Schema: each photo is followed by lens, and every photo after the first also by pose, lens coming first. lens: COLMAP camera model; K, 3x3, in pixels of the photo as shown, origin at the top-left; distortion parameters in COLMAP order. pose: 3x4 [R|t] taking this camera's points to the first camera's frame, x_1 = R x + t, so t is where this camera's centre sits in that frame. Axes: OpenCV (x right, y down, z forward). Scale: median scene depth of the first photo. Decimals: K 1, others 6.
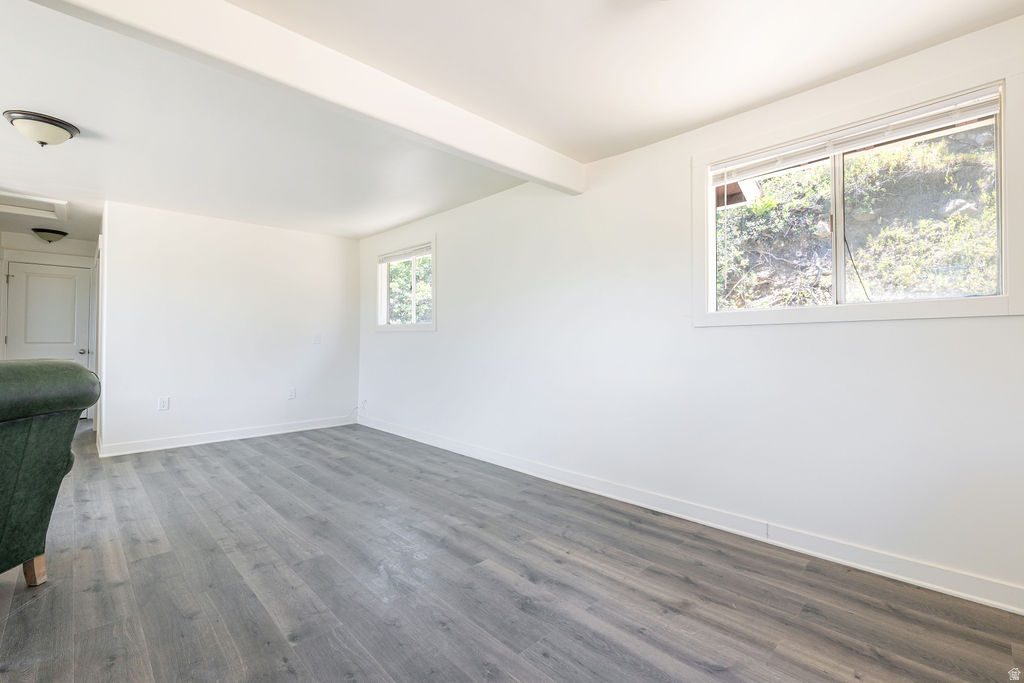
lens RADIAL K [[453.2, 0, 498.1], [0, 453.2, 321.7], [0, 0, 1]] dist [-0.004238, 0.001811]
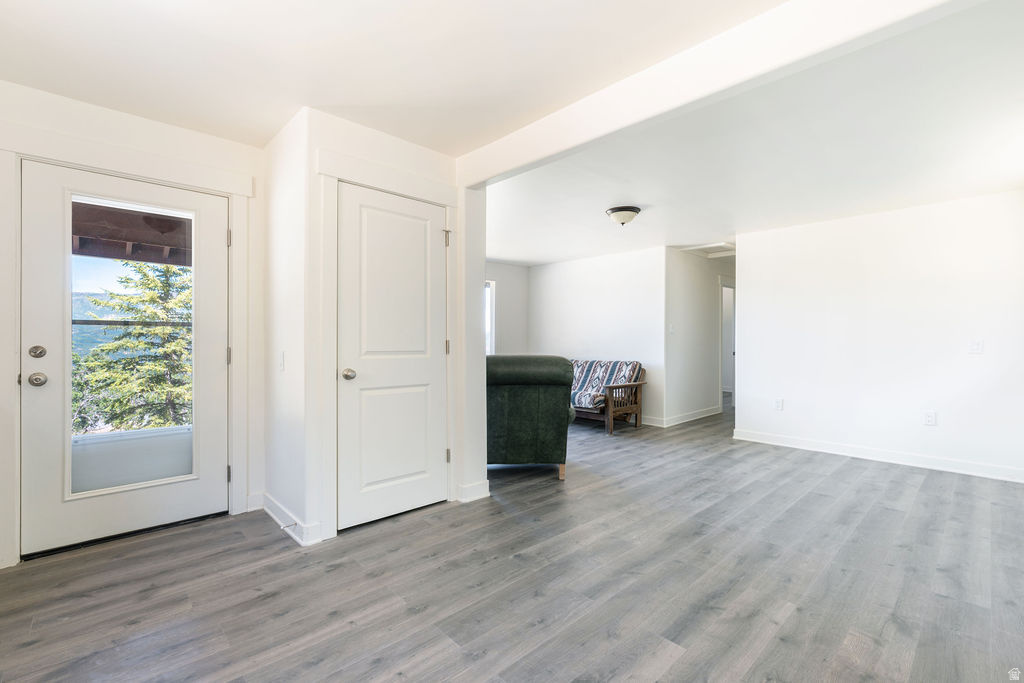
lens RADIAL K [[453.2, 0, 521.1], [0, 453.2, 336.4], [0, 0, 1]] dist [-0.004238, 0.001811]
pose [[0.009841, -0.013004, -0.999867, 0.596068], [0.030644, 0.999450, -0.012697, 0.021403], [0.999482, -0.030515, 0.010234, 0.628277]]
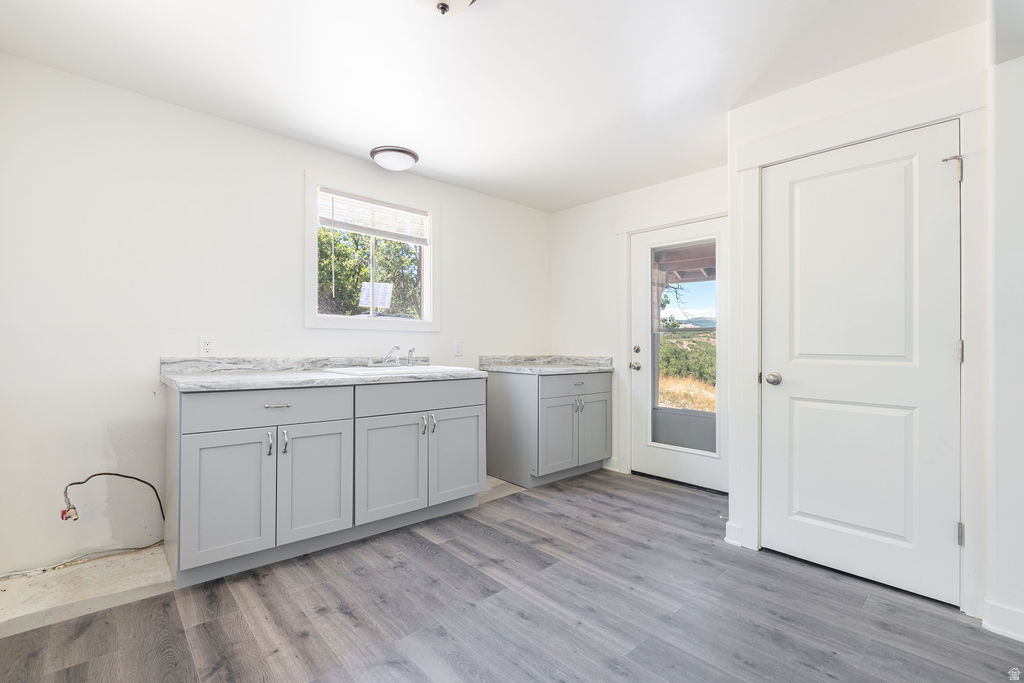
lens RADIAL K [[453.2, 0, 490.7], [0, 453.2, 341.7], [0, 0, 1]] dist [-0.004238, 0.001811]
pose [[-0.999570, -0.008186, 0.028172, 0.136537], [-0.009277, 0.999203, -0.038812, 0.047010], [-0.027832, -0.039056, -0.998849, 1.152032]]
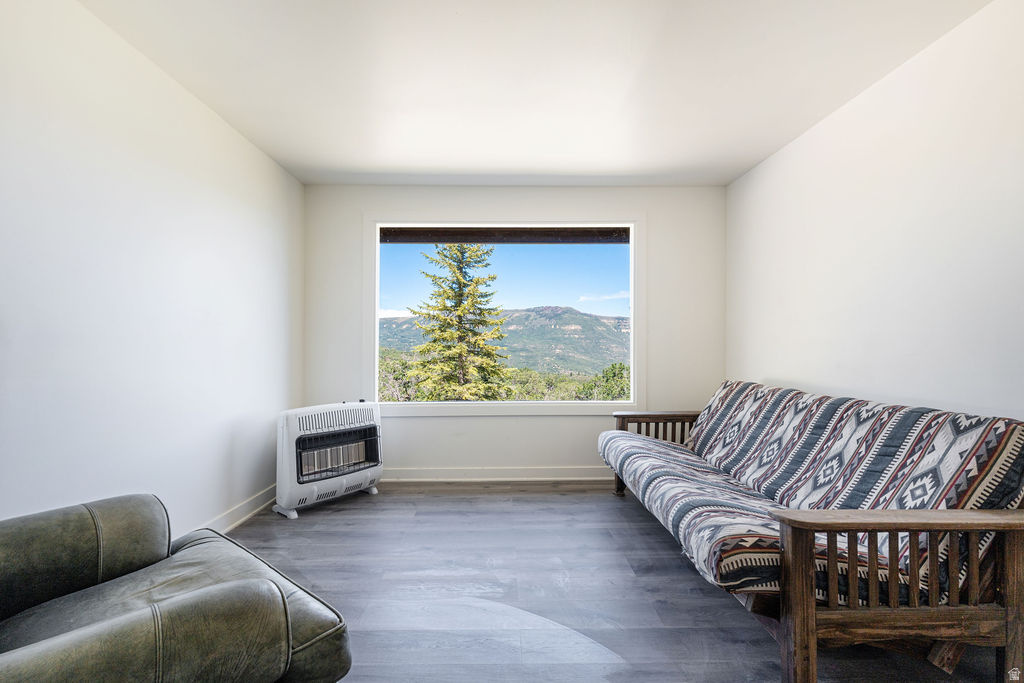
lens RADIAL K [[453.2, 0, 519.7], [0, 453.2, 343.4], [0, 0, 1]] dist [-0.004238, 0.001811]
pose [[-0.664028, -0.005955, -0.747684, -0.855697], [0.021607, 0.999398, -0.027149, 0.045111], [0.747395, -0.034183, -0.663500, 1.143636]]
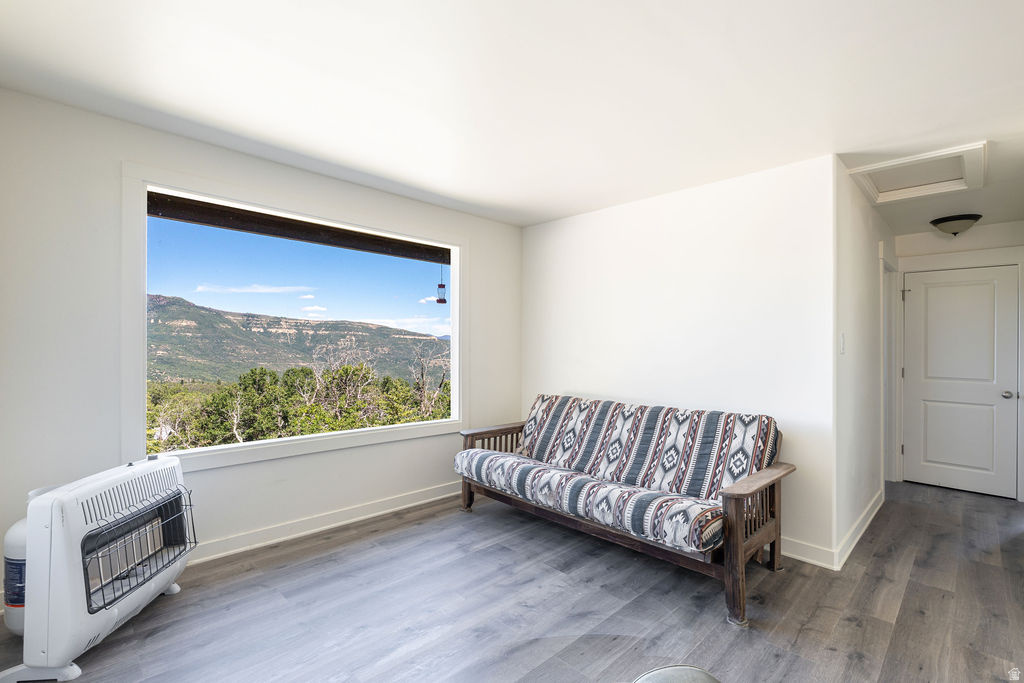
lens RADIAL K [[453.2, 0, 526.1], [0, 453.2, 350.4], [0, 0, 1]] dist [-0.004238, 0.001811]
pose [[0.035658, -0.002924, -0.999360, -0.671032], [0.017705, 0.999841, -0.002293, -0.017278], [0.999207, -0.017612, 0.035704, 0.655050]]
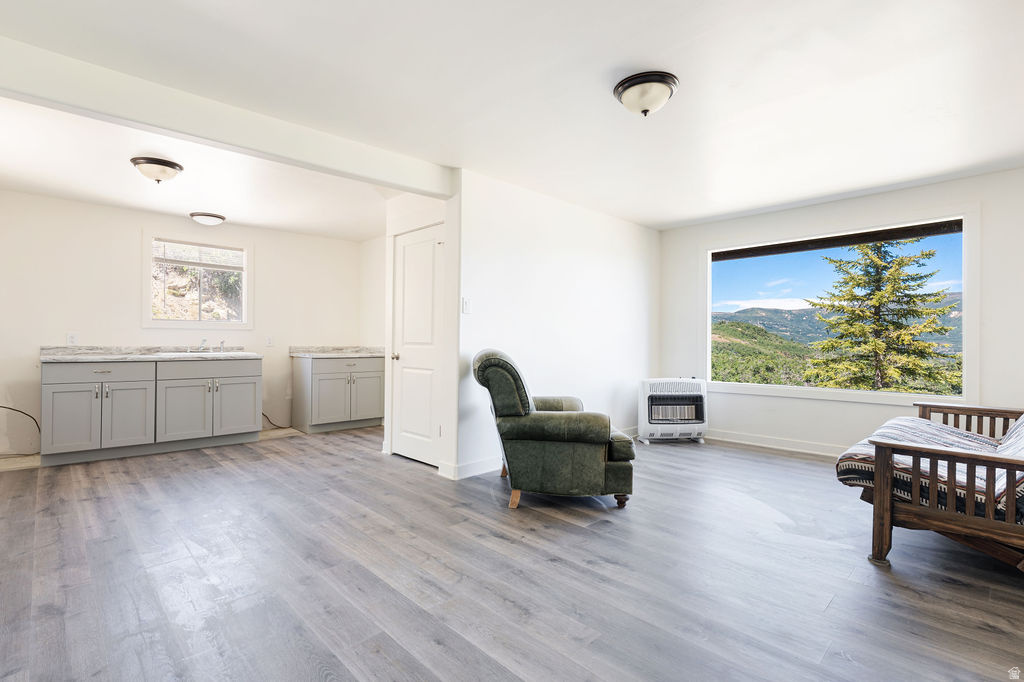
lens RADIAL K [[489.9, 0, 506.4], [0, 489.9, 335.3], [0, 0, 1]] dist [-0.003552, 0.000278]
pose [[-0.999975, -0.004950, -0.005106, -0.744397], [-0.004723, 0.999038, -0.043608, 0.078520], [0.005317, -0.043583, -0.999036, 1.930986]]
